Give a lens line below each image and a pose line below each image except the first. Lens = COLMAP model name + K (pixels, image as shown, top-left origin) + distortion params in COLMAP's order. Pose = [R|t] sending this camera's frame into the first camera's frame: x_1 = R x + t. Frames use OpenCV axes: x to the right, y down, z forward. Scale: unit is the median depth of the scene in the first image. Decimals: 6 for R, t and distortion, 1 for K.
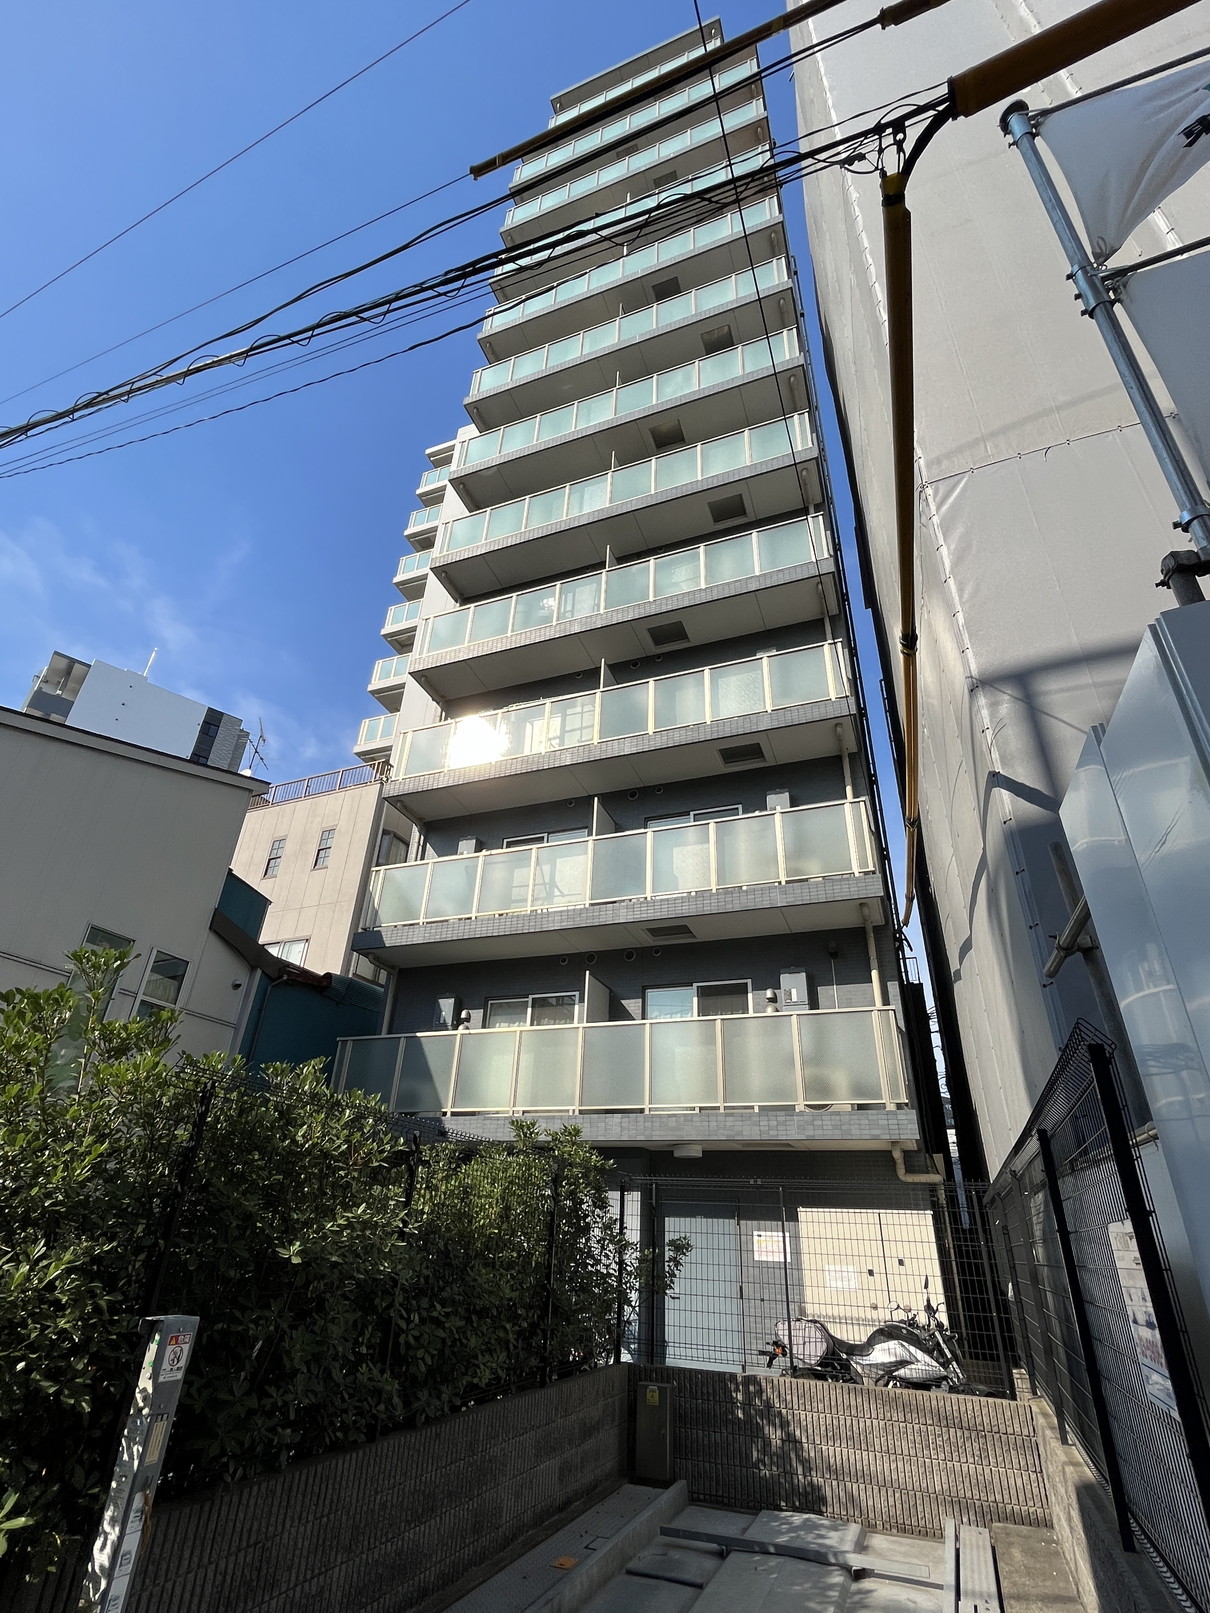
lens RADIAL K [[776.6, 0, 605.0], [0, 776.6, 806.5], [0, 0, 1]] dist [-0.002359, -0.000619]
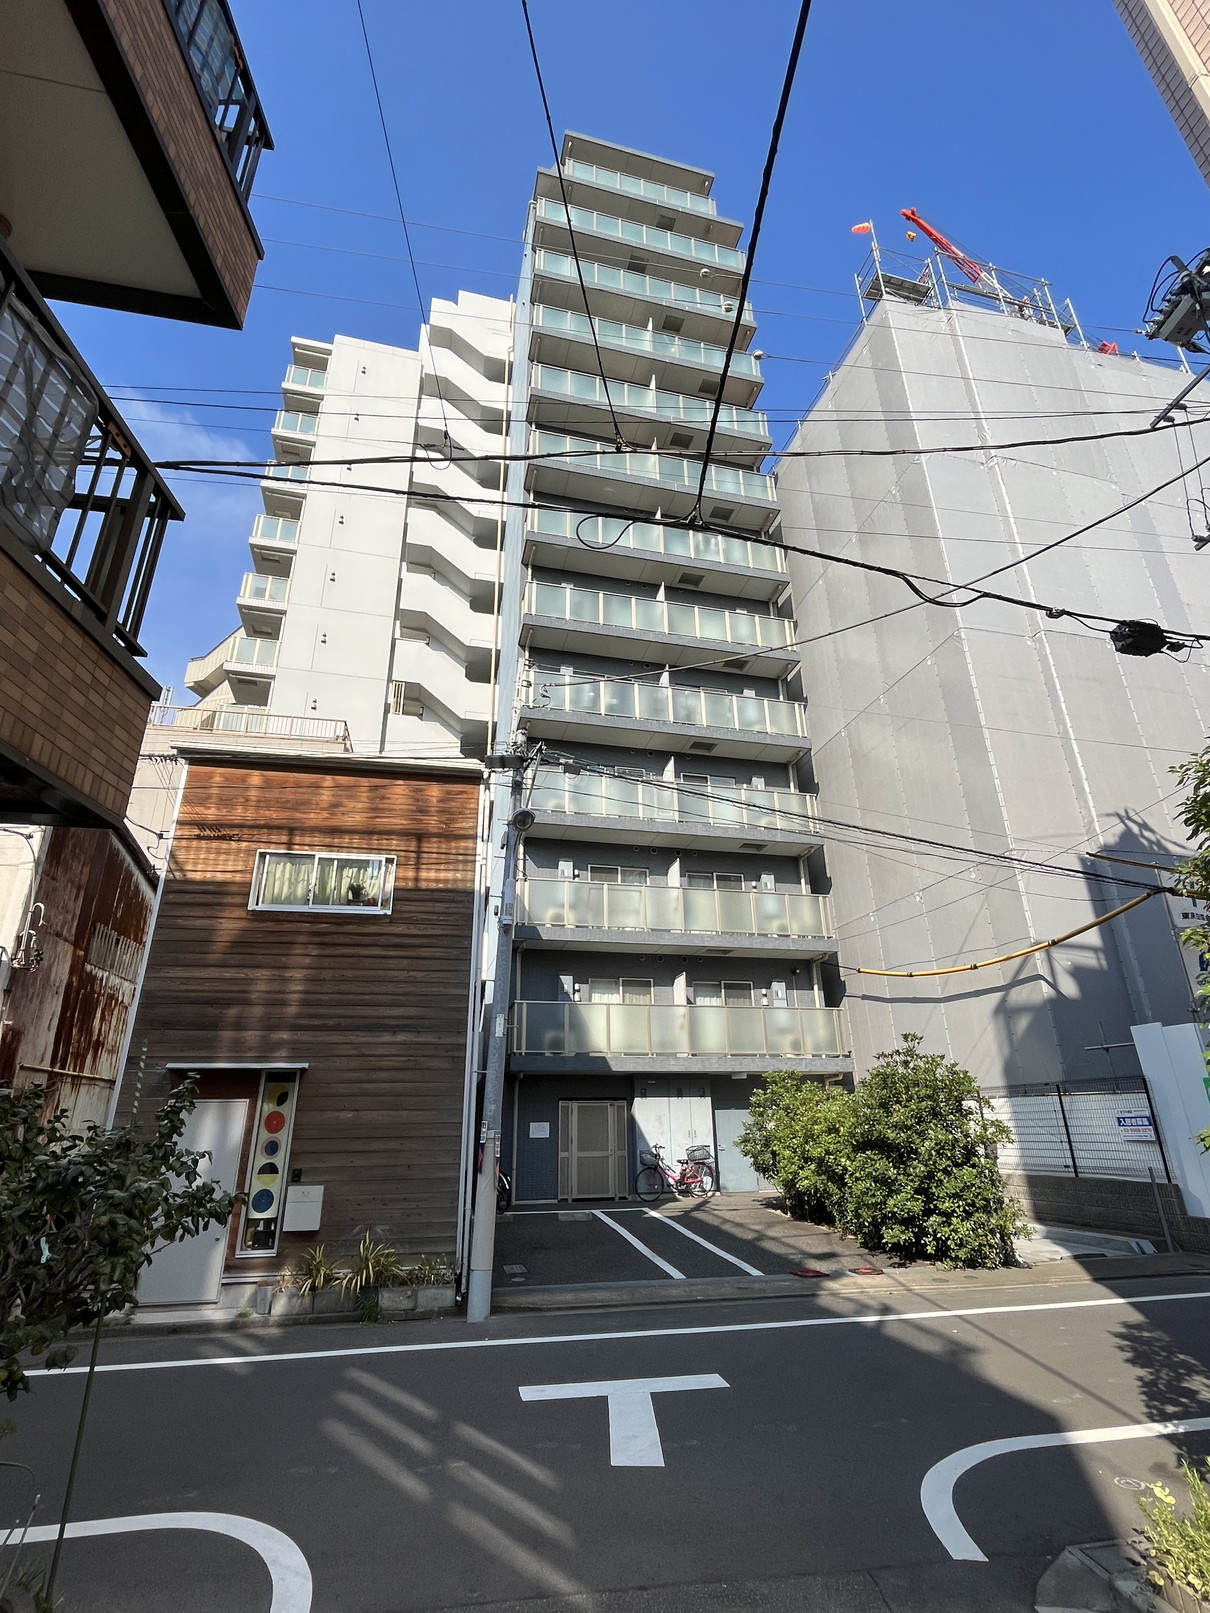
lens RADIAL K [[776.6, 0, 605.0], [0, 776.6, 806.5], [0, 0, 1]] dist [-0.002359, -0.000619]
pose [[0.812988, 0.172450, 0.556158, -1.992143], [-0.241821, 0.968868, 0.053072, -0.314632], [-0.529692, -0.177638, 0.829380, -0.403674]]
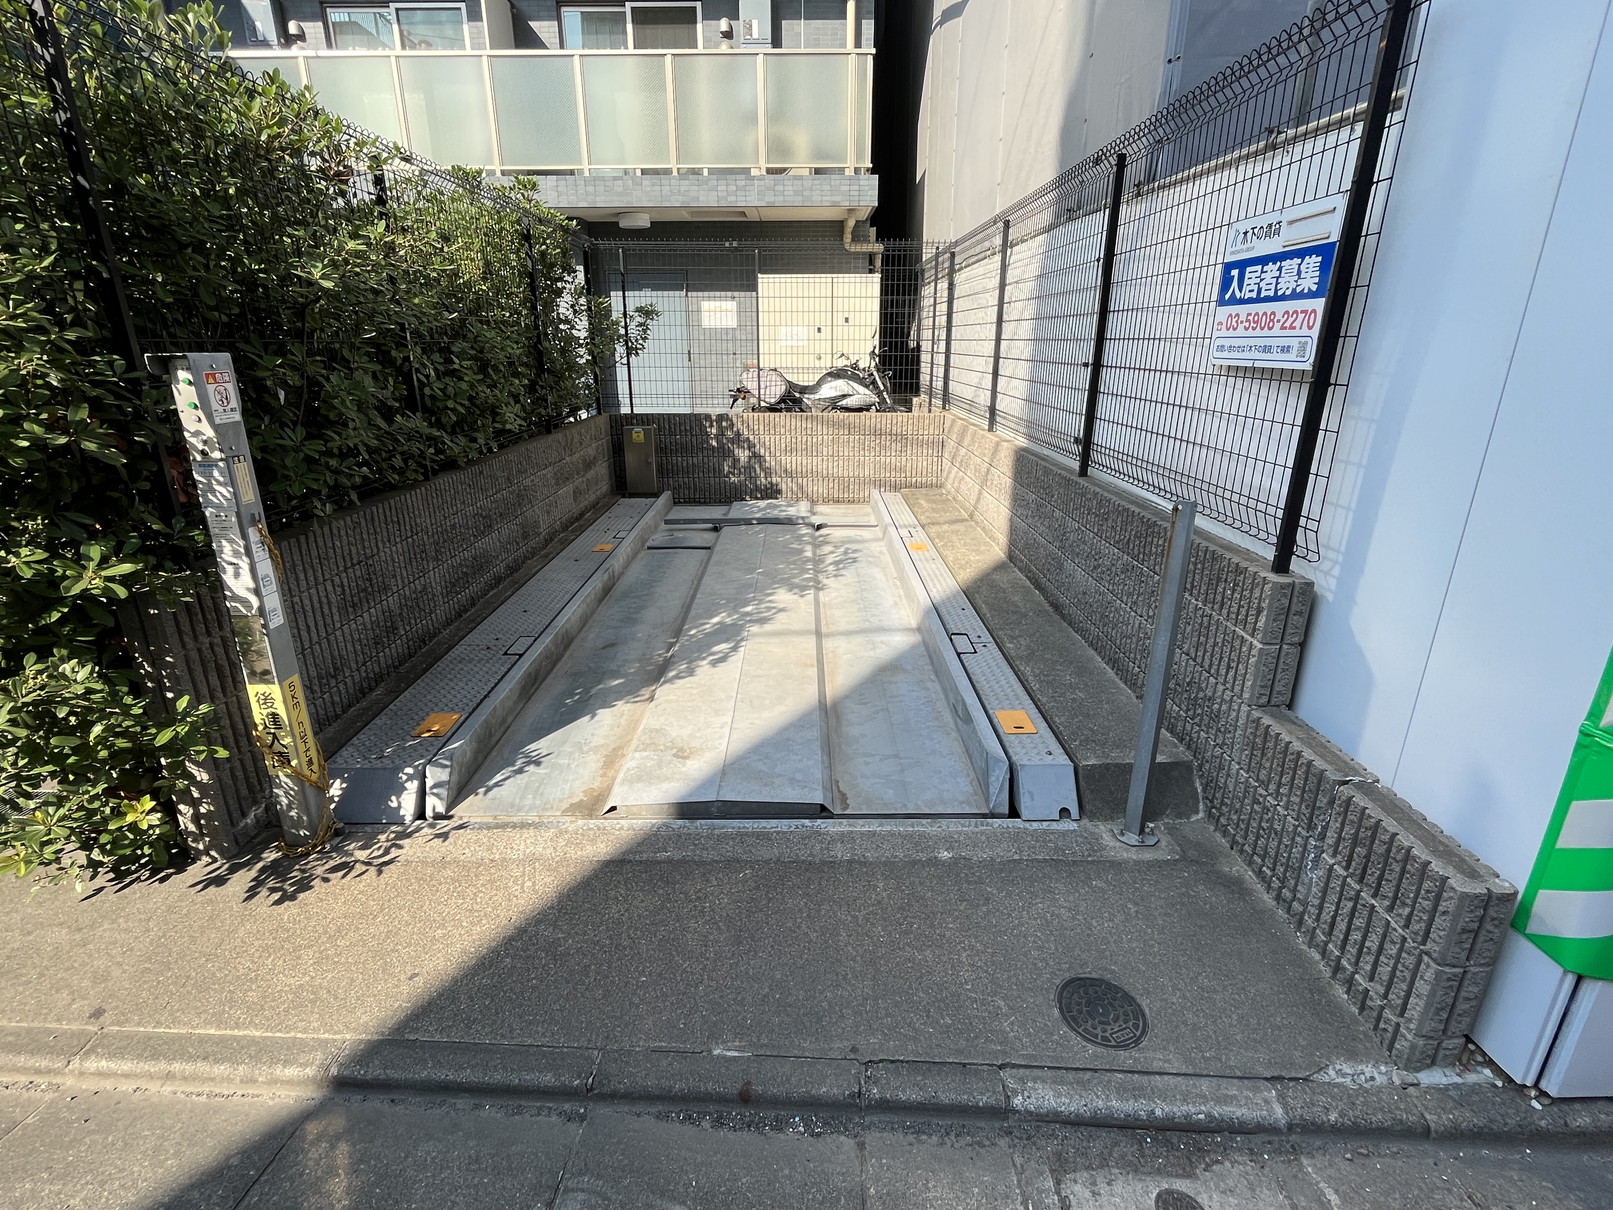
lens RADIAL K [[776.6, 0, 806.5], [0, 776.6, 605.0], [0, 0, 1]] dist [-0.002359, -0.000619]
pose [[0.929858, -0.157855, 0.332333, -0.123845], [-0.145036, 0.672862, 0.725411, 0.081507], [-0.338124, -0.722730, 0.602771, 0.072205]]
